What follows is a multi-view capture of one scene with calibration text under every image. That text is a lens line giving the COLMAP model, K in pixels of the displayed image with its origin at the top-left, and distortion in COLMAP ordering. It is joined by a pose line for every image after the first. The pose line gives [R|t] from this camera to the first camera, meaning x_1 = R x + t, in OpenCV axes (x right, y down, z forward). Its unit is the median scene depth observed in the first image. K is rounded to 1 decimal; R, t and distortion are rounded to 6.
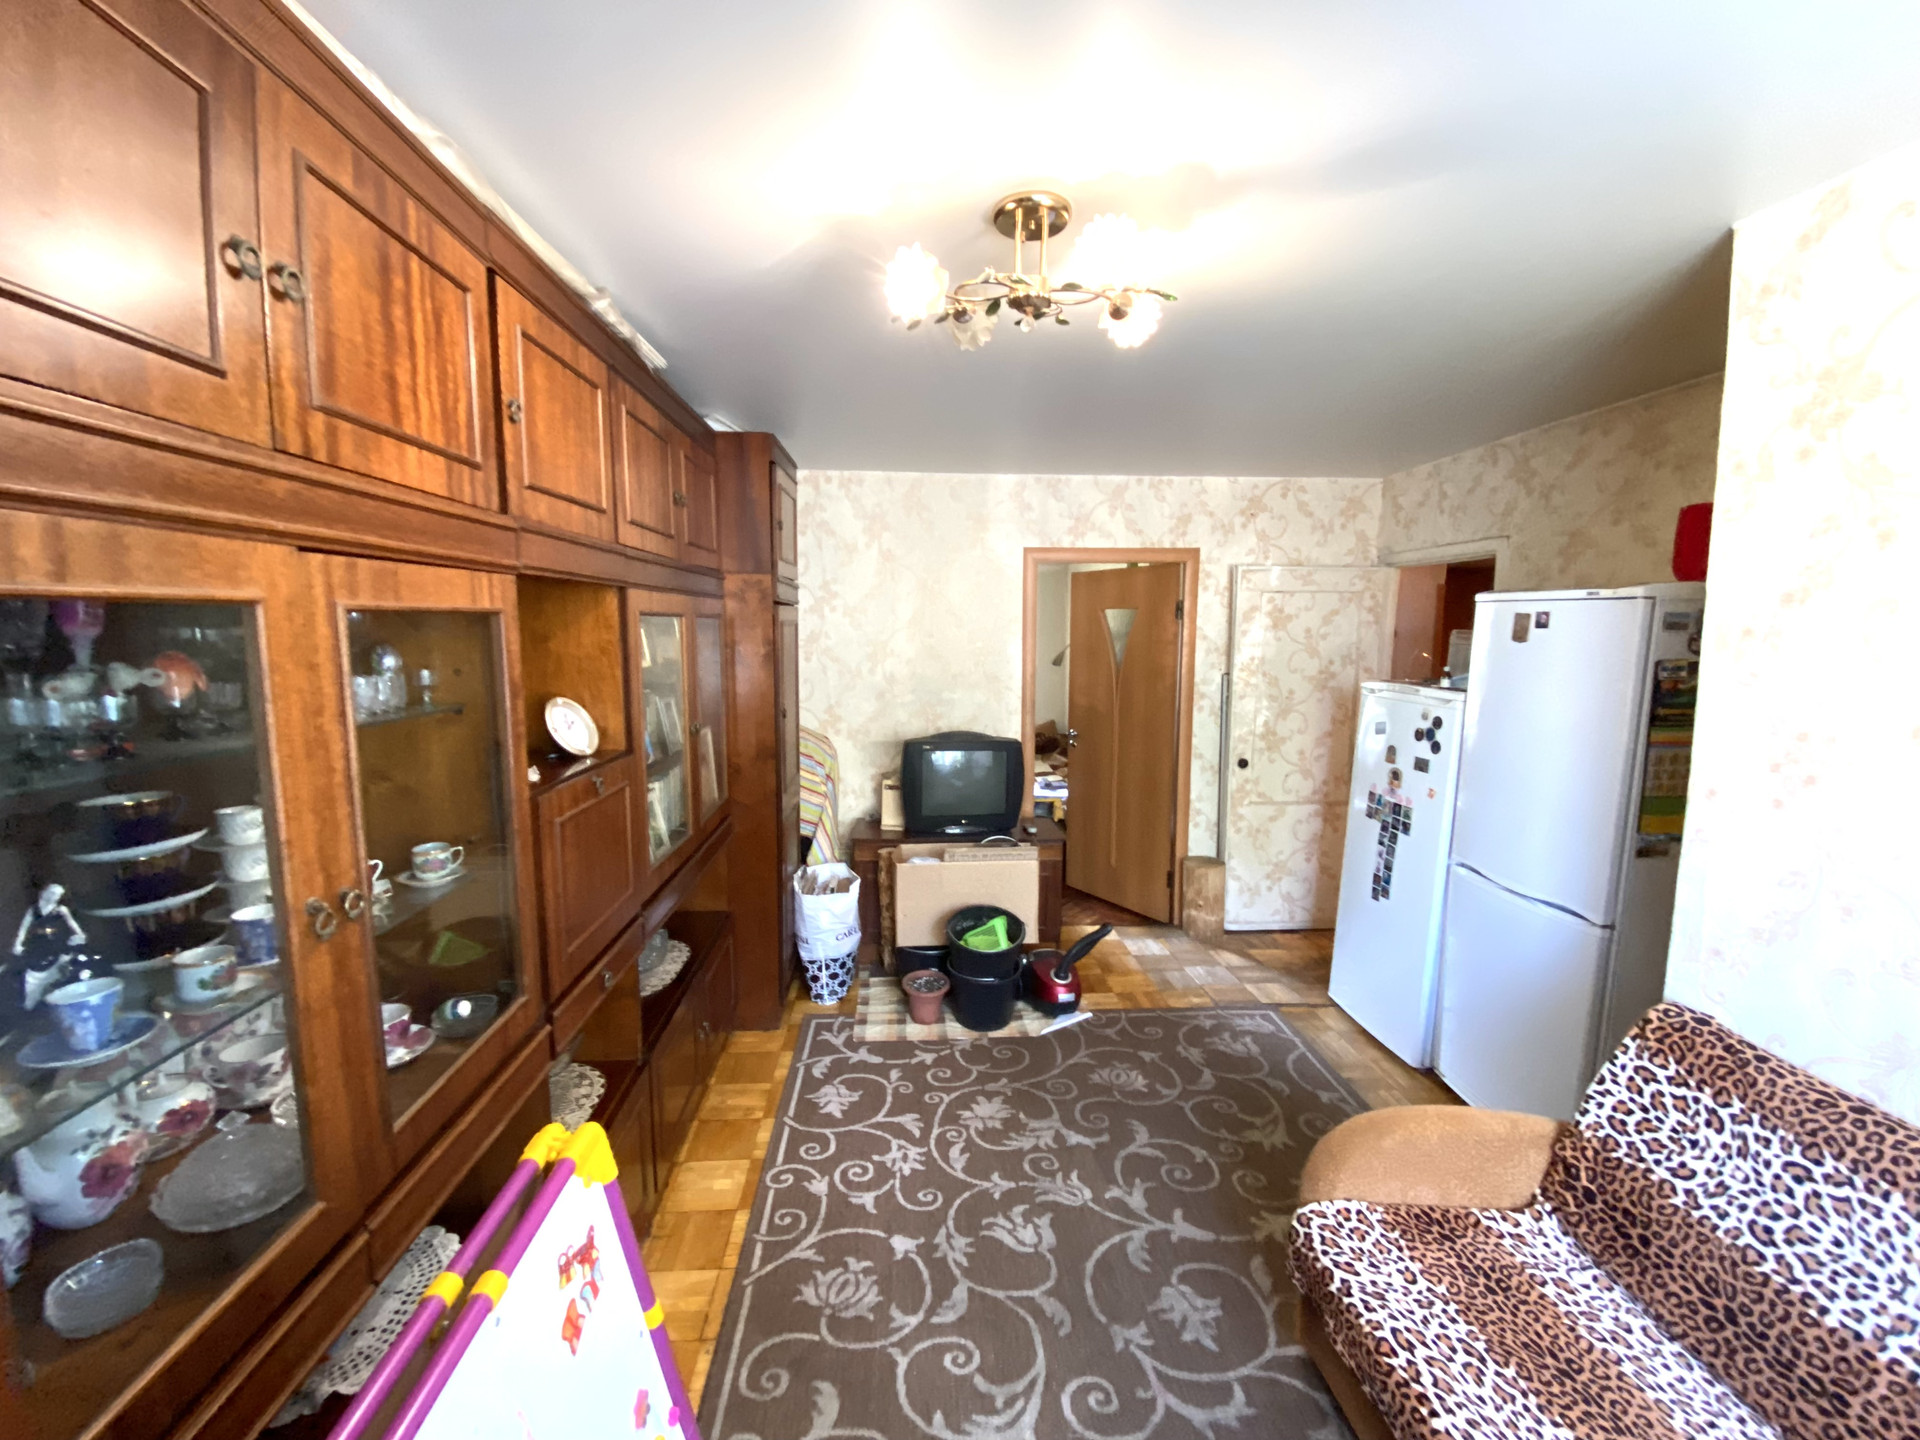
lens RADIAL K [[782.1, 0, 966.5], [0, 782.1, 732.4], [0, 0, 1]] dist [0.010180, -0.016517]
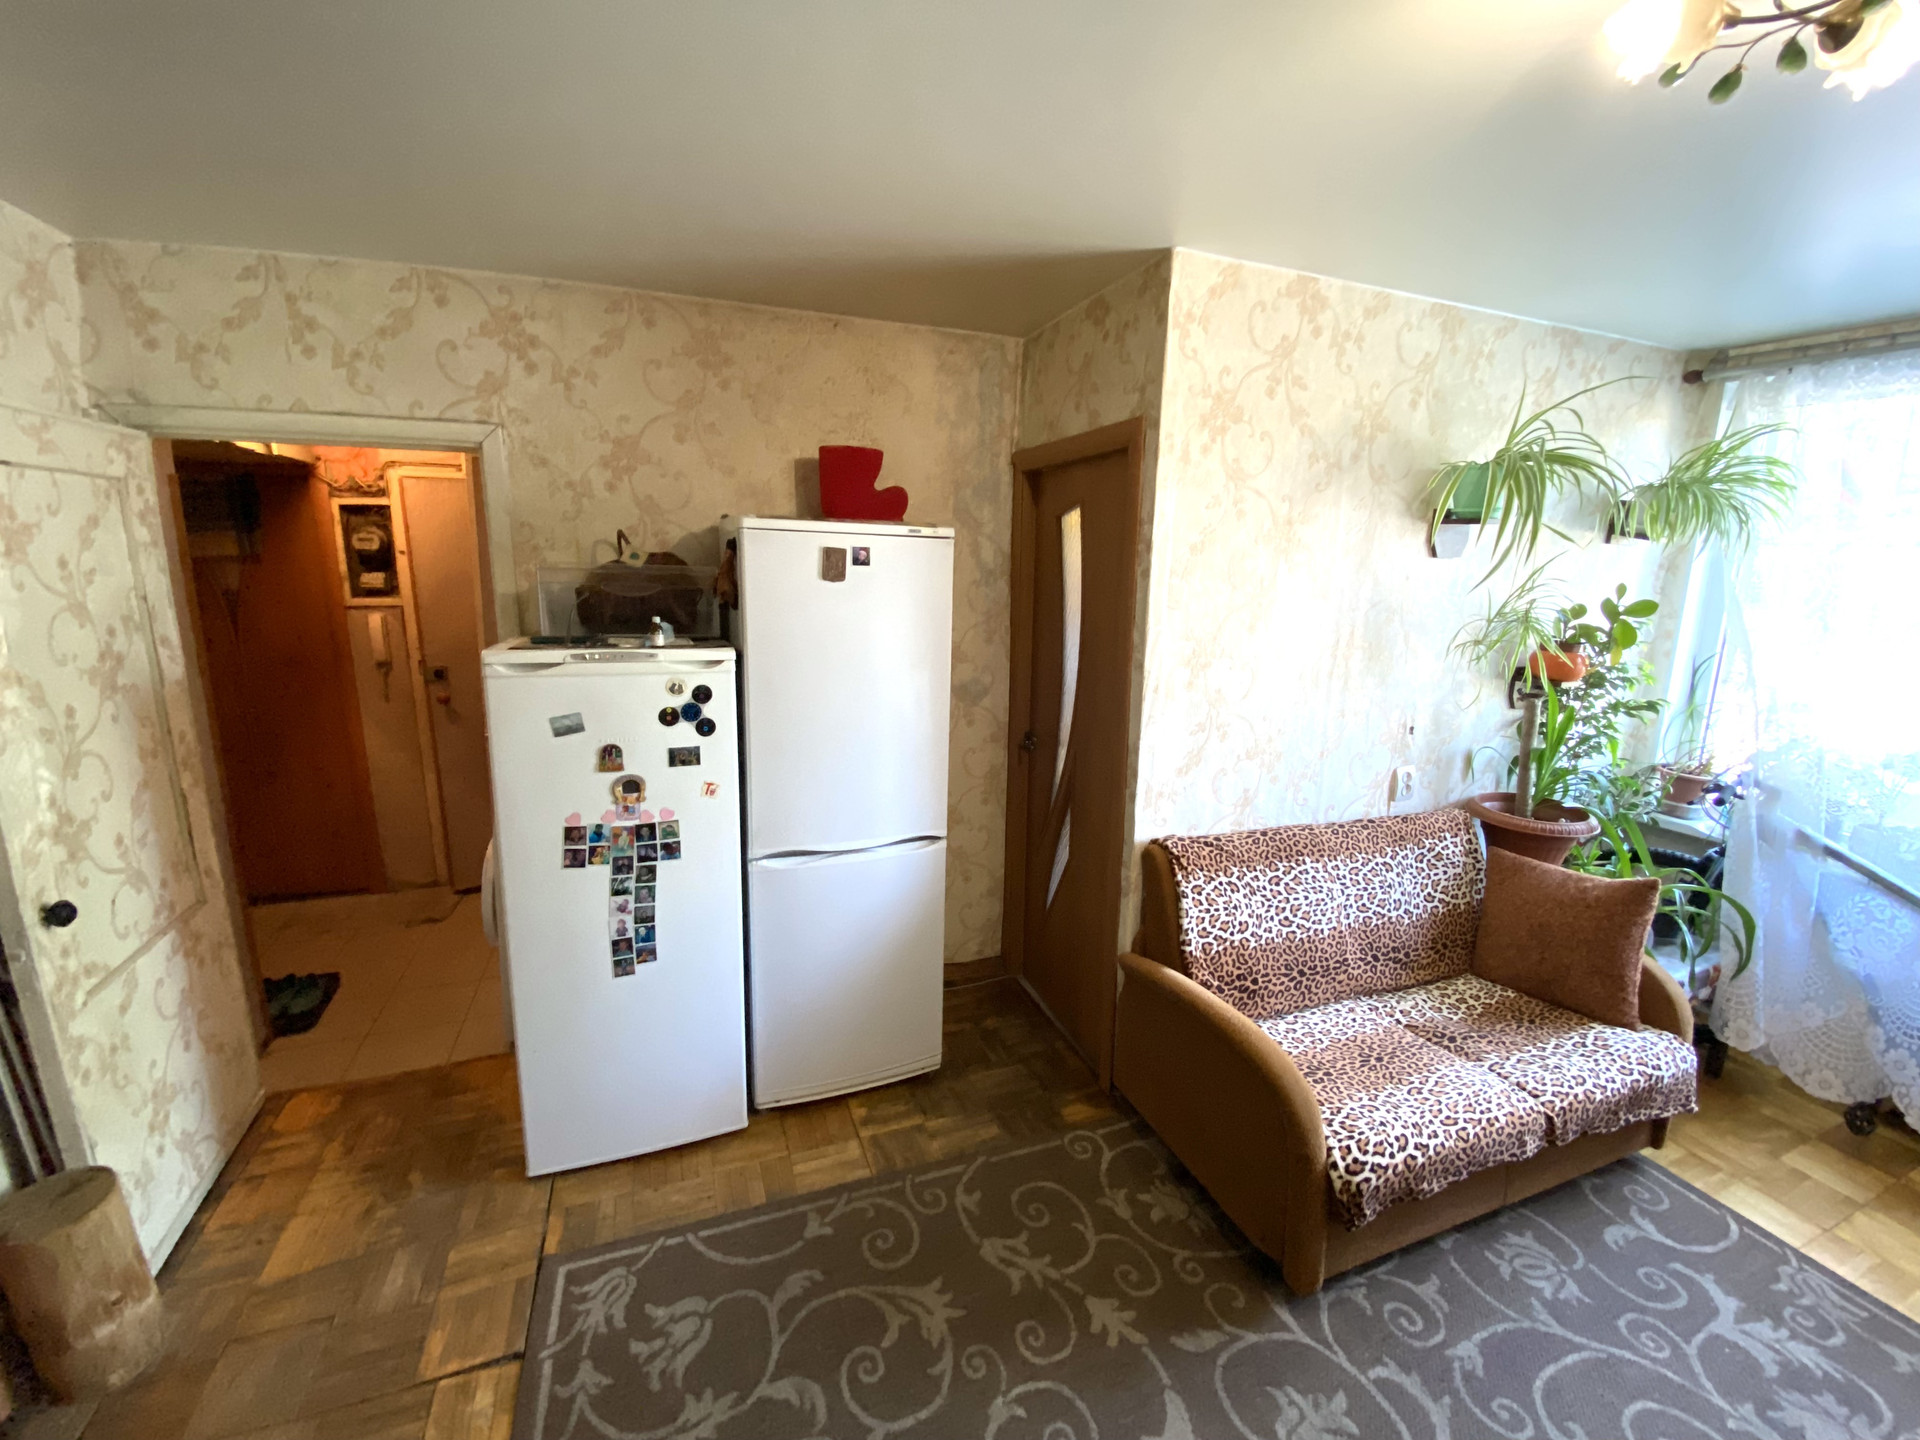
lens RADIAL K [[782.1, 0, 943.8], [0, 782.1, 723.5], [0, 0, 1]] dist [0.010180, -0.016517]
pose [[-0.277954, -0.204414, 0.938593, -0.146023], [0.111554, 0.963616, 0.242899, -0.135521], [-0.954095, 0.172219, -0.245038, 0.955840]]
